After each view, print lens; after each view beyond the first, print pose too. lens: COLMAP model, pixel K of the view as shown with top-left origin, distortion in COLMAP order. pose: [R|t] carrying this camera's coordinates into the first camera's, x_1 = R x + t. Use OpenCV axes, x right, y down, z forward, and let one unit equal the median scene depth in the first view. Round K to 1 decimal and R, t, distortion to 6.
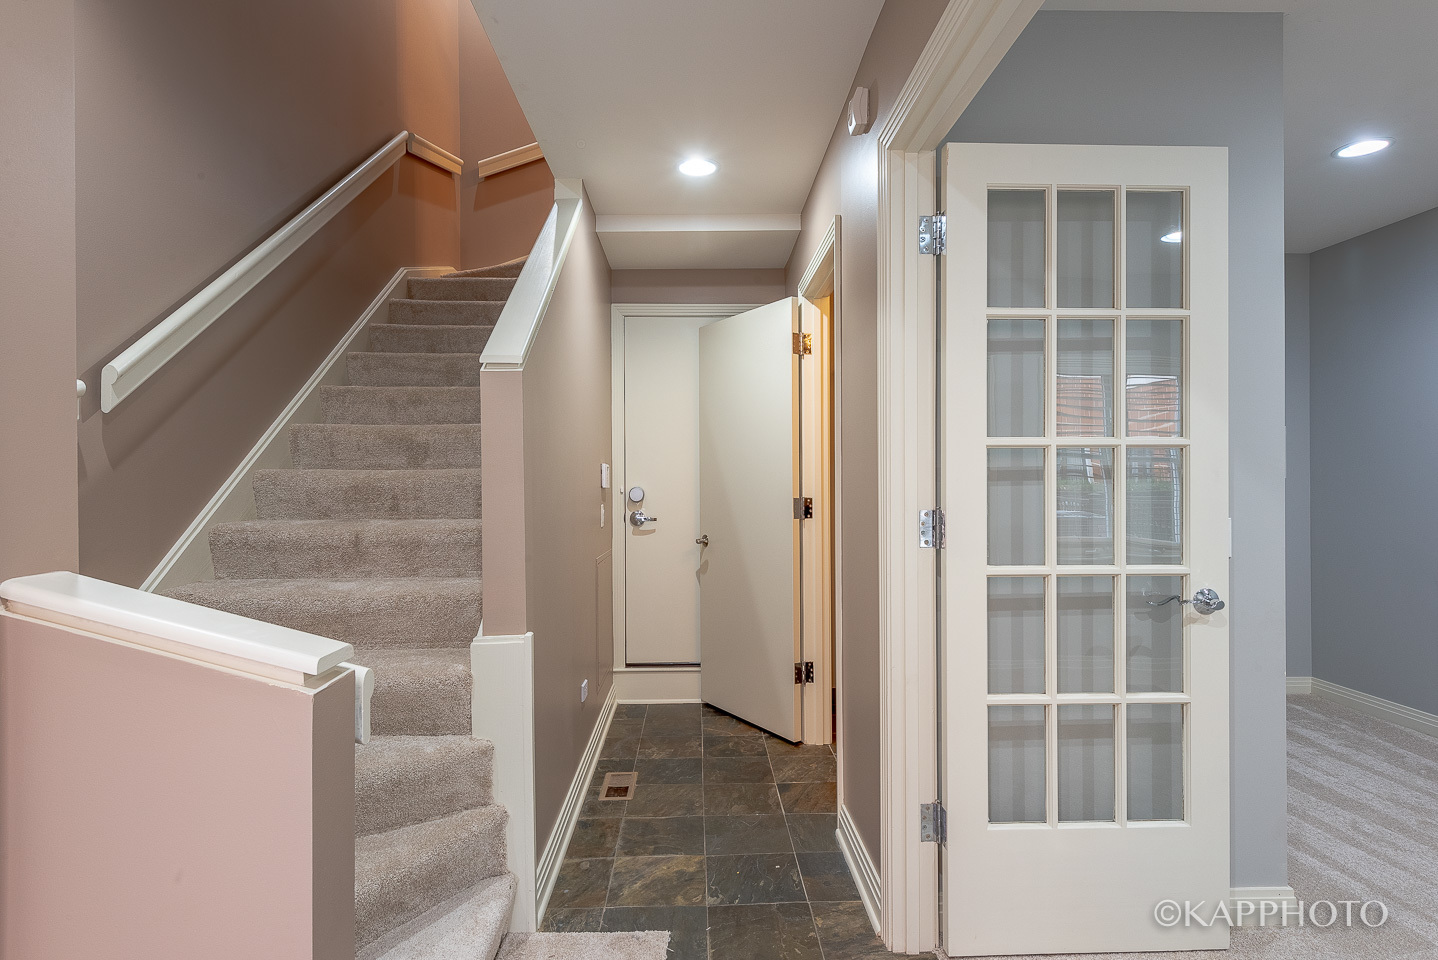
lens RADIAL K [[761.6, 0, 719.0], [0, 761.6, 480.0], [0, 0, 1]] dist [0.000656, 0.000419]
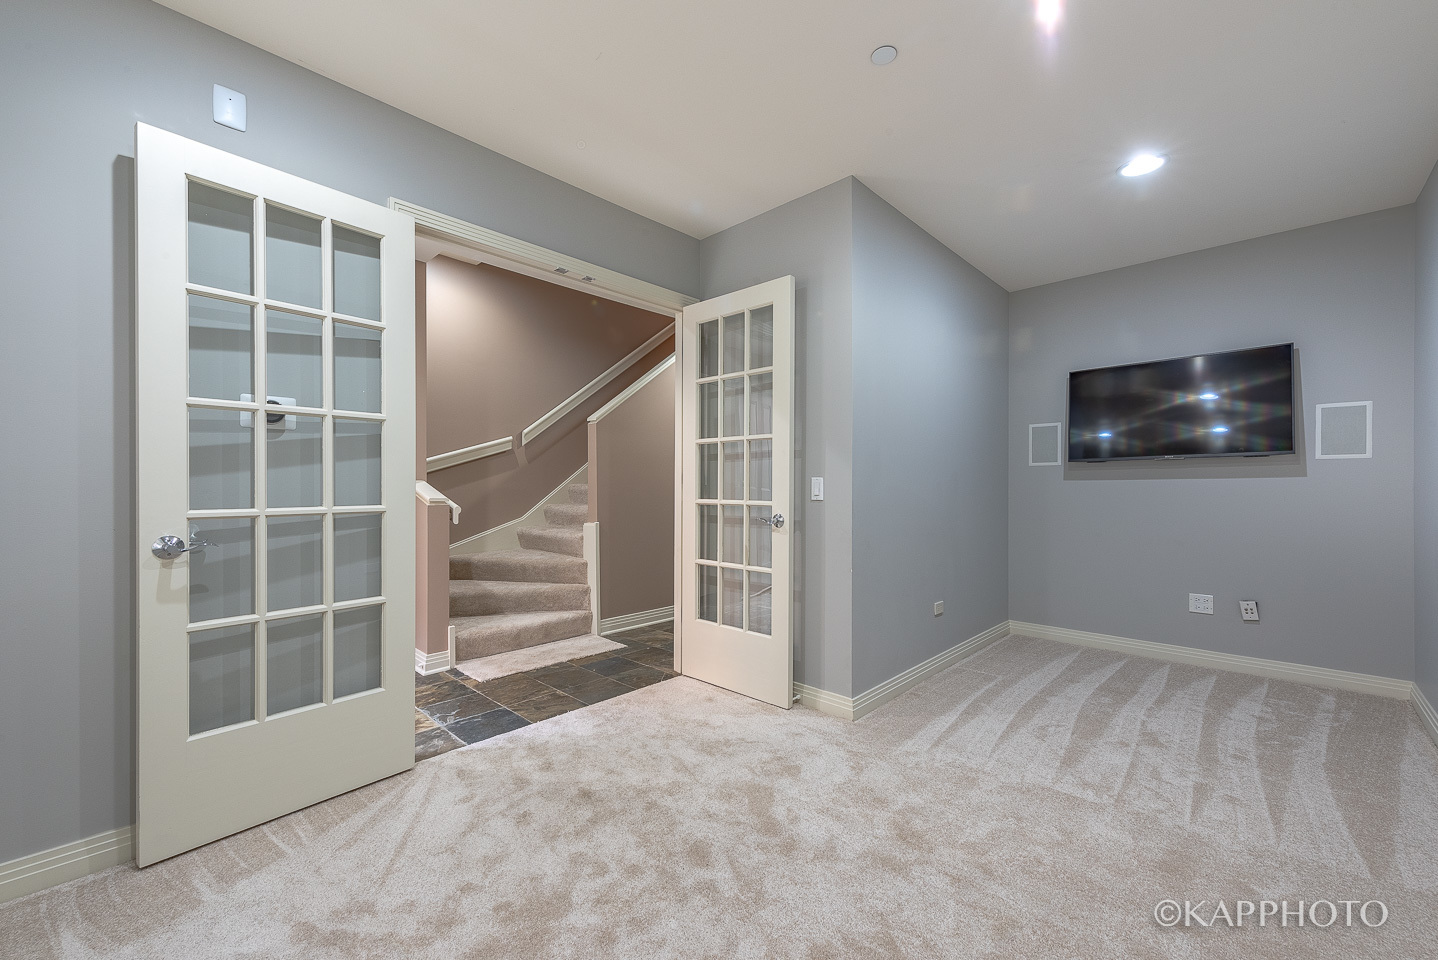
lens RADIAL K [[574.1, 0, 719.0], [0, 574.1, 480.0], [0, 0, 1]] dist [0.001009, 0.000087]
pose [[0.704255, 0.001864, -0.709945, 1.476407], [-0.003826, 0.999992, -0.001170, 0.058535], [0.709937, 0.003540, 0.704257, -0.097939]]
